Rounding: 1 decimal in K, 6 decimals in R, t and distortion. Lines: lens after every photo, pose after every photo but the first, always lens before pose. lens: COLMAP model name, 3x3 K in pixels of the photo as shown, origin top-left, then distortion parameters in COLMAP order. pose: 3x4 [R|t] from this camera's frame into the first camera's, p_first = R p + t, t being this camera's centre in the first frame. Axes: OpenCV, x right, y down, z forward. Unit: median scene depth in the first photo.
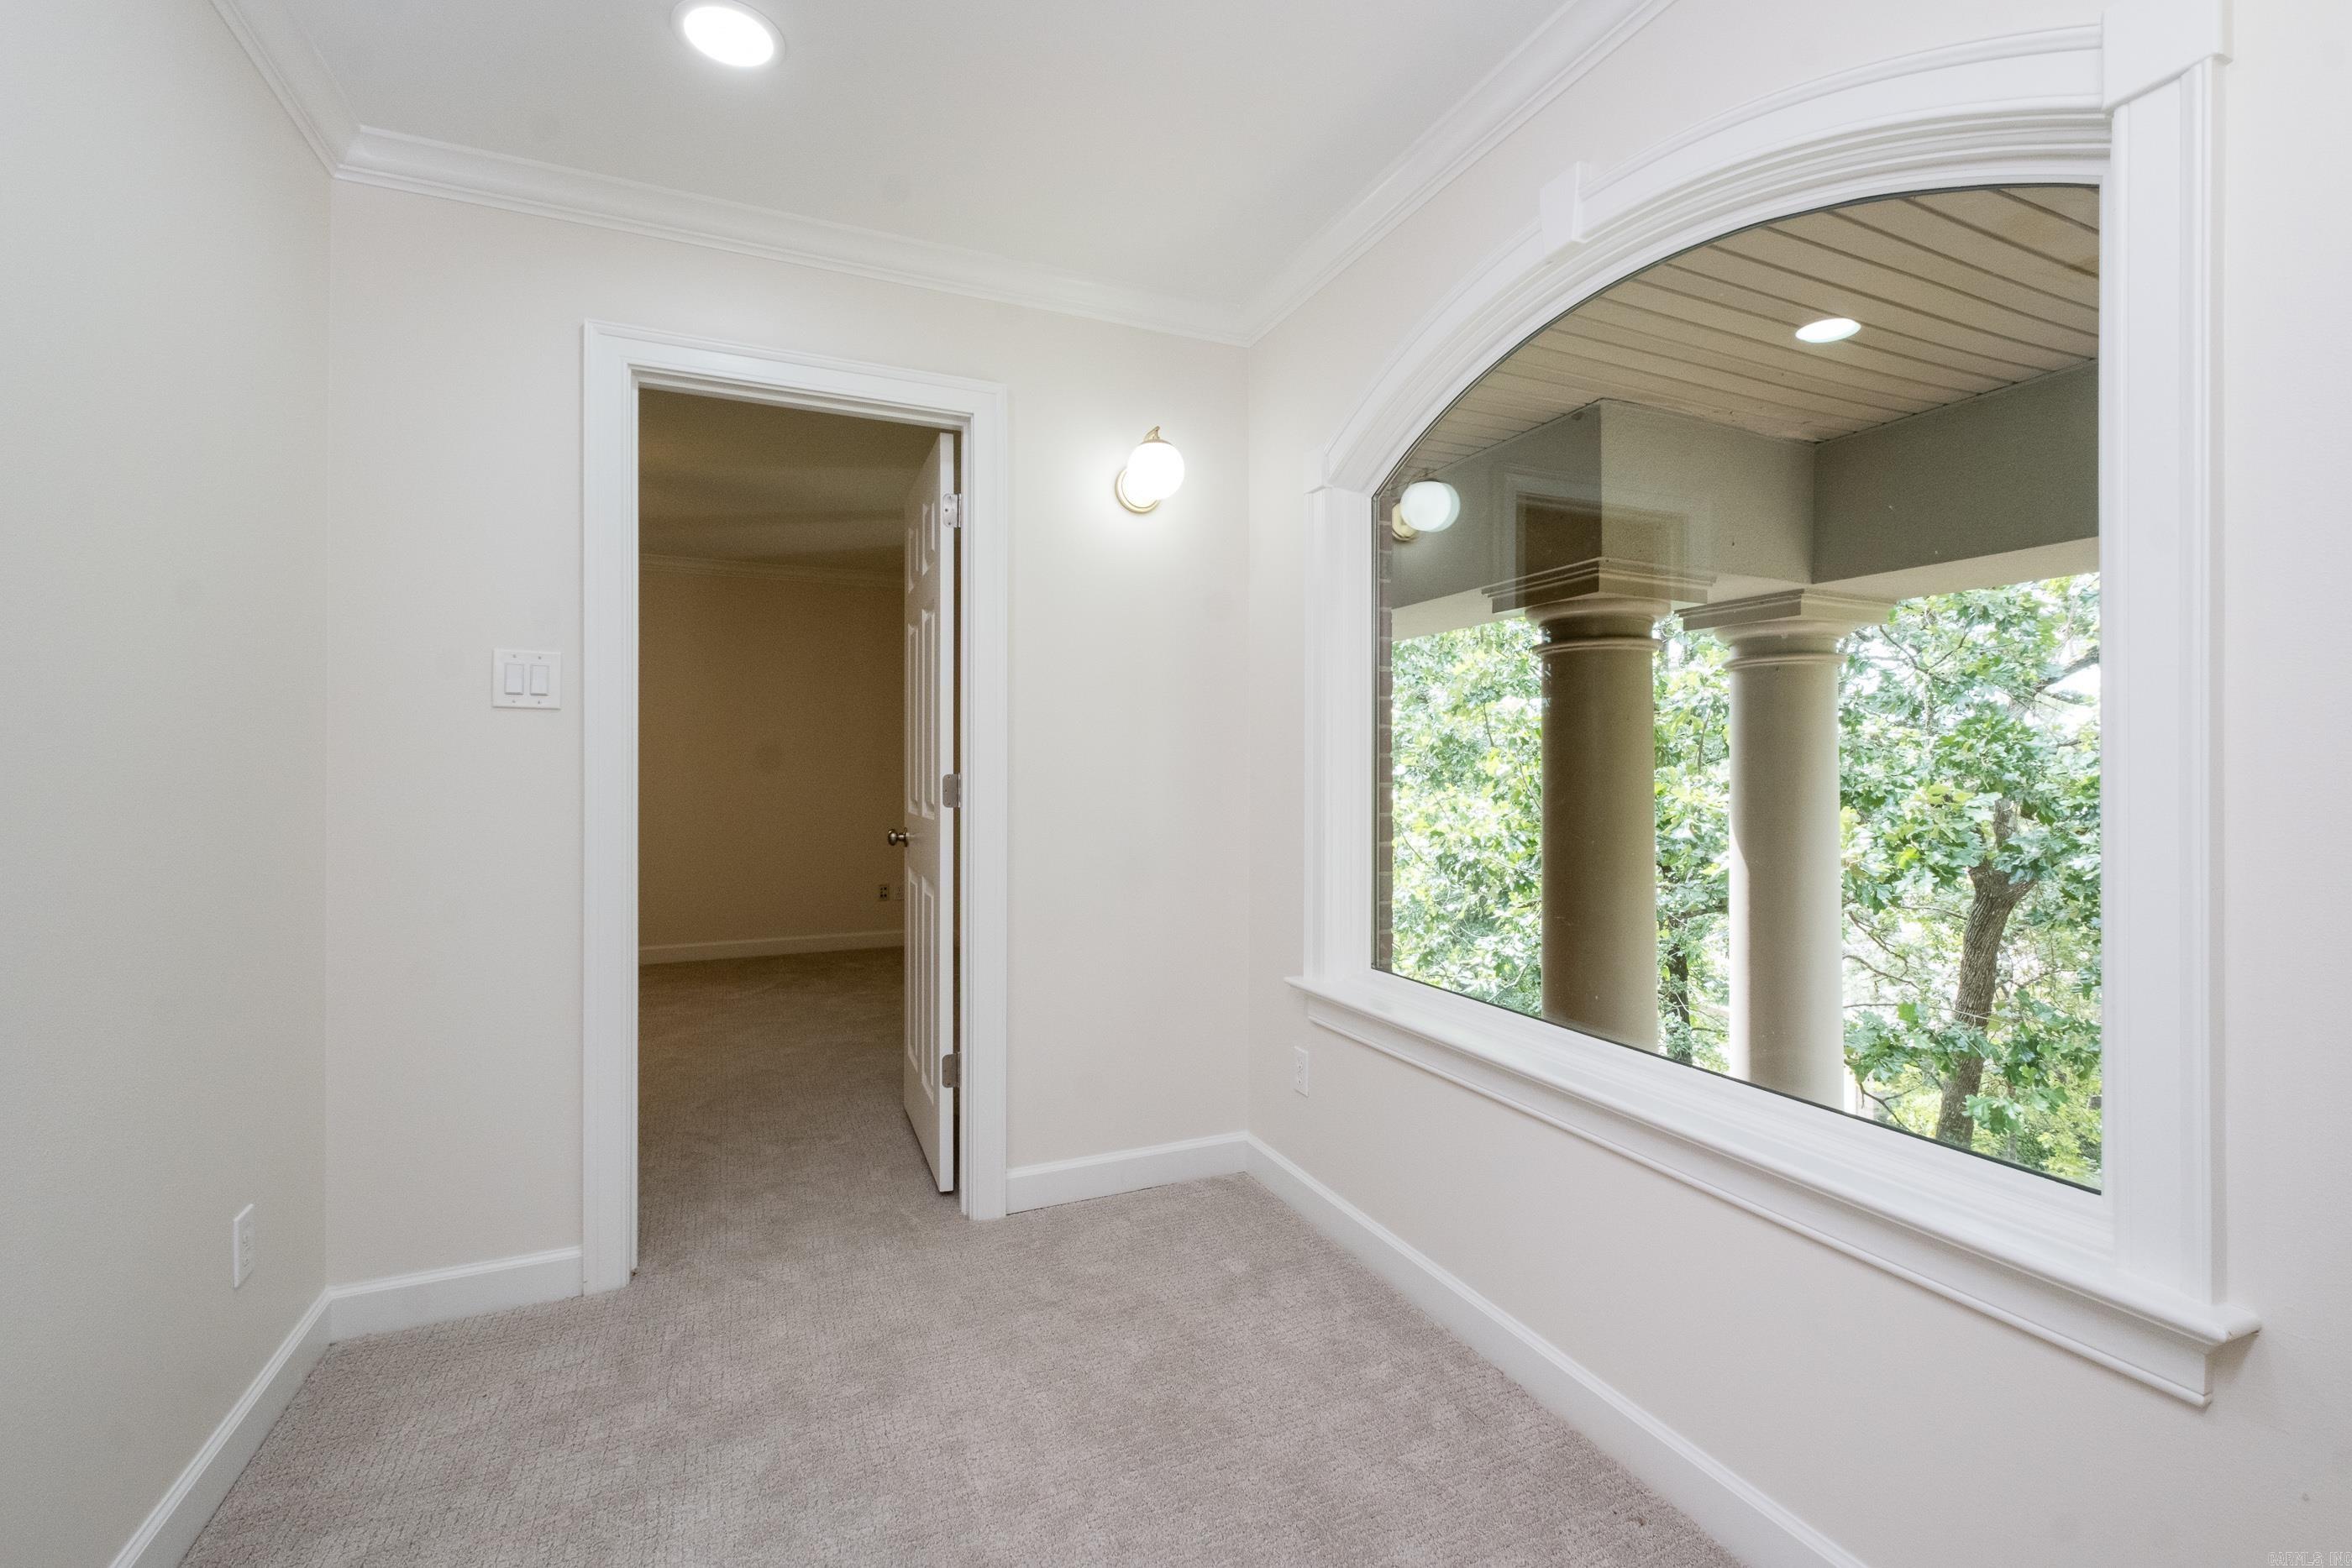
lens RADIAL K [[1021.2, 0, 1186.8], [0, 1021.2, 776.6], [0, 0, 1]] dist [-0.000607, -0.000280]
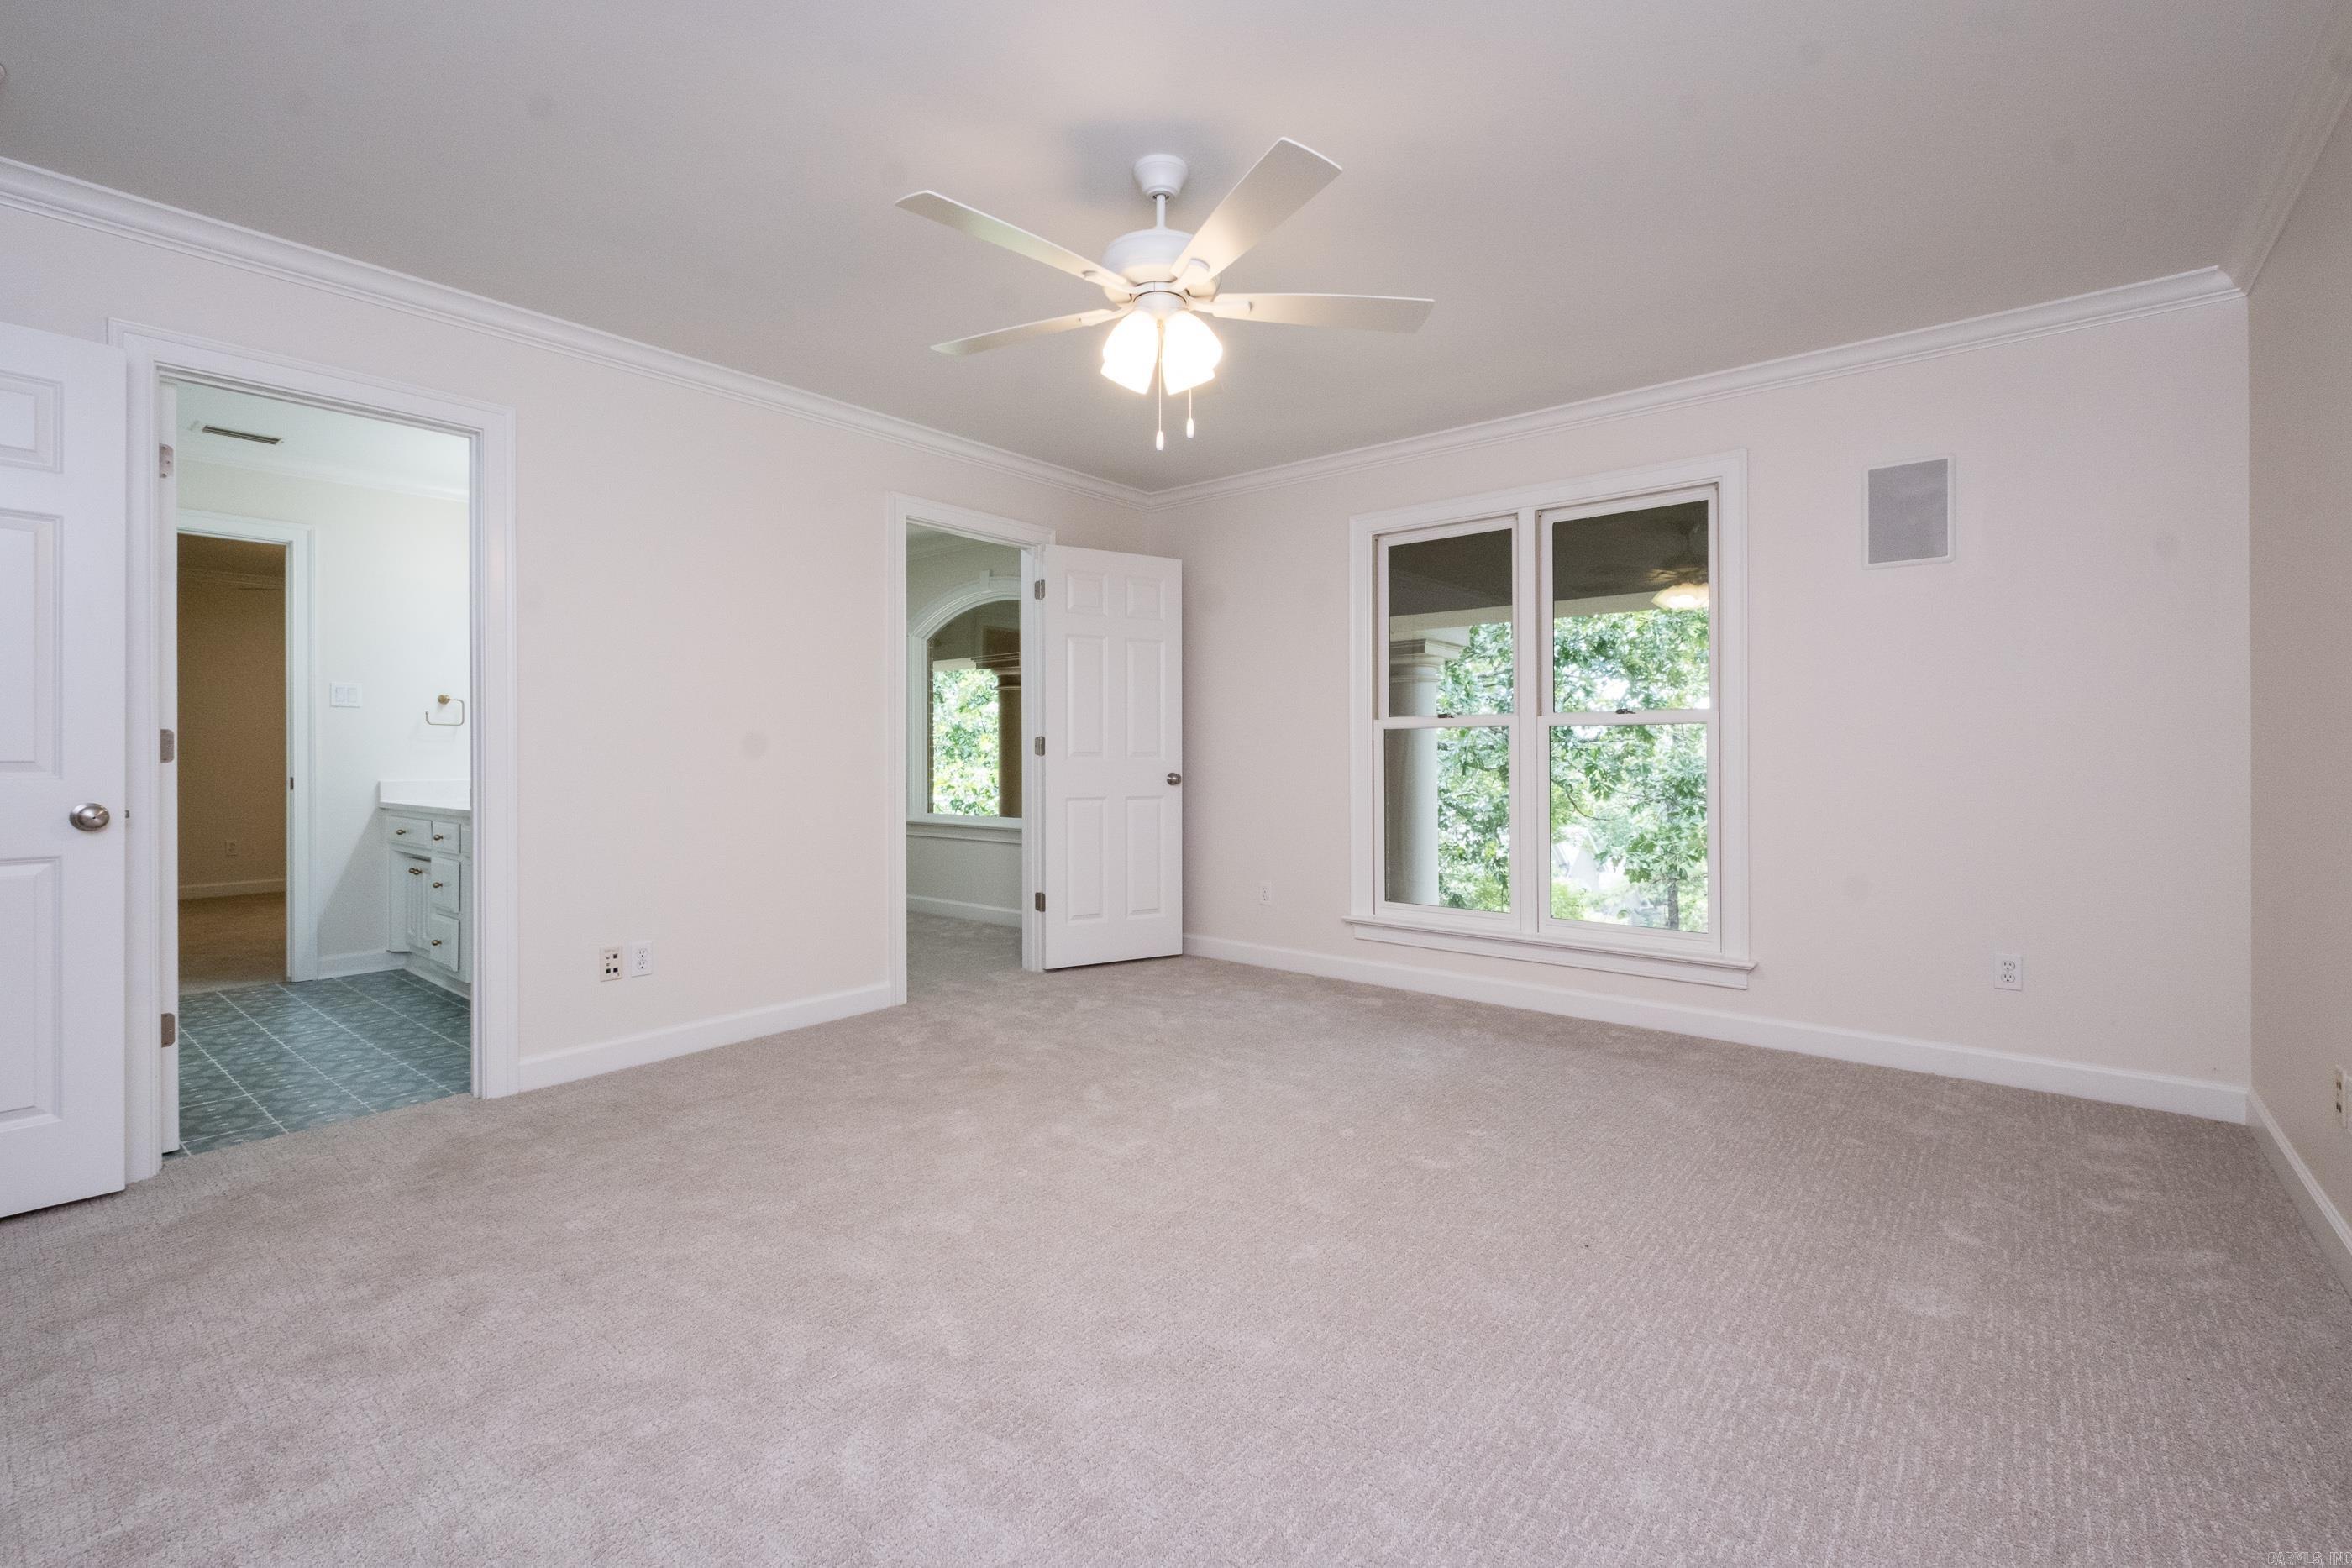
lens RADIAL K [[1021.2, 0, 1176.2], [0, 1021.2, 767.7], [0, 0, 1]] dist [-0.000607, -0.000280]
pose [[0.897091, -0.001871, 0.441841, -0.140397], [-0.000545, 0.999986, 0.005342, 0.017052], [-0.441845, -0.005033, 0.897077, -0.576471]]
